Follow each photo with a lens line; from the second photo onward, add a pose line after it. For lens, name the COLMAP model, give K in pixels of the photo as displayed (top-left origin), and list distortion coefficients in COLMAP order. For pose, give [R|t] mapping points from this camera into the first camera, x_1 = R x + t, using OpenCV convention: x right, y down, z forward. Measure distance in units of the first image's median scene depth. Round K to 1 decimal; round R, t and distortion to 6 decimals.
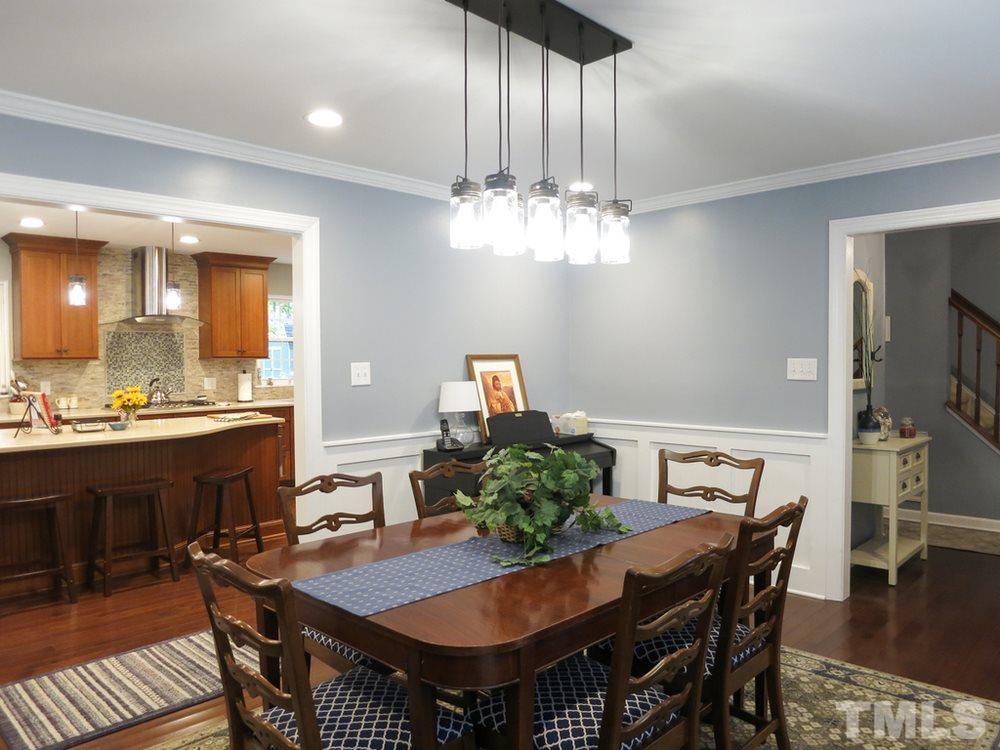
lens RADIAL K [[733.4, 0, 500.5], [0, 733.4, 373.7], [0, 0, 1]] dist [-0.039104, -0.006483]
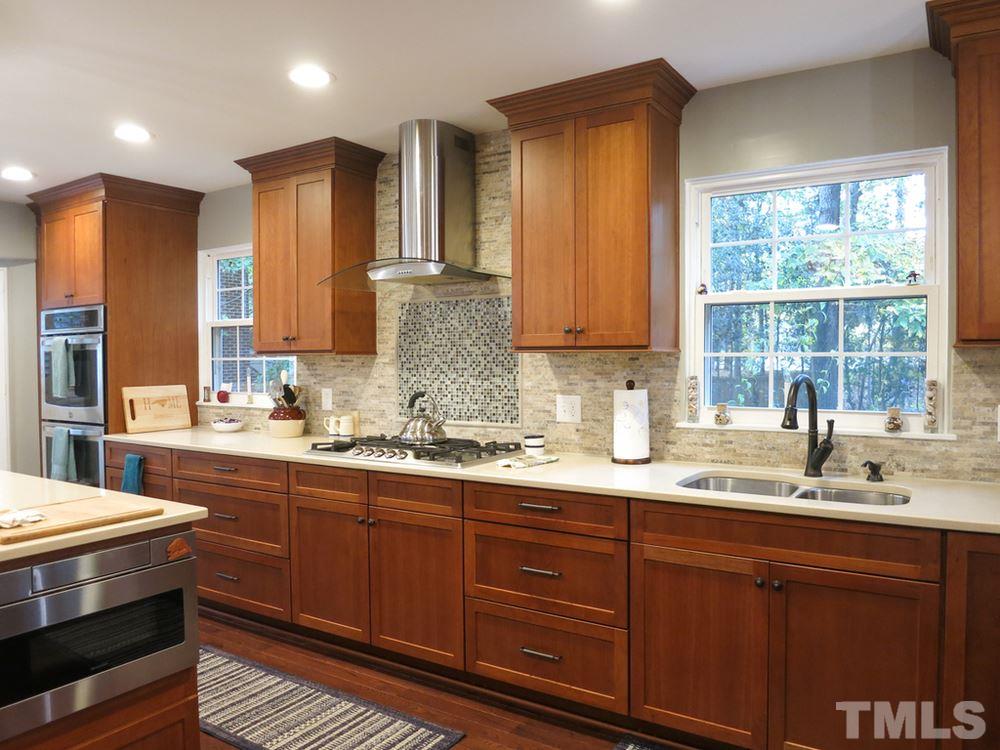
lens RADIAL K [[733.4, 0, 500.0], [0, 733.4, 374.7], [0, 0, 1]] dist [-0.039104, -0.006483]
pose [[0.197688, 0.030232, -0.979799, 0.018781], [-0.016520, 0.999485, 0.027506, -0.019235], [0.980126, 0.010749, 0.198085, 0.928700]]
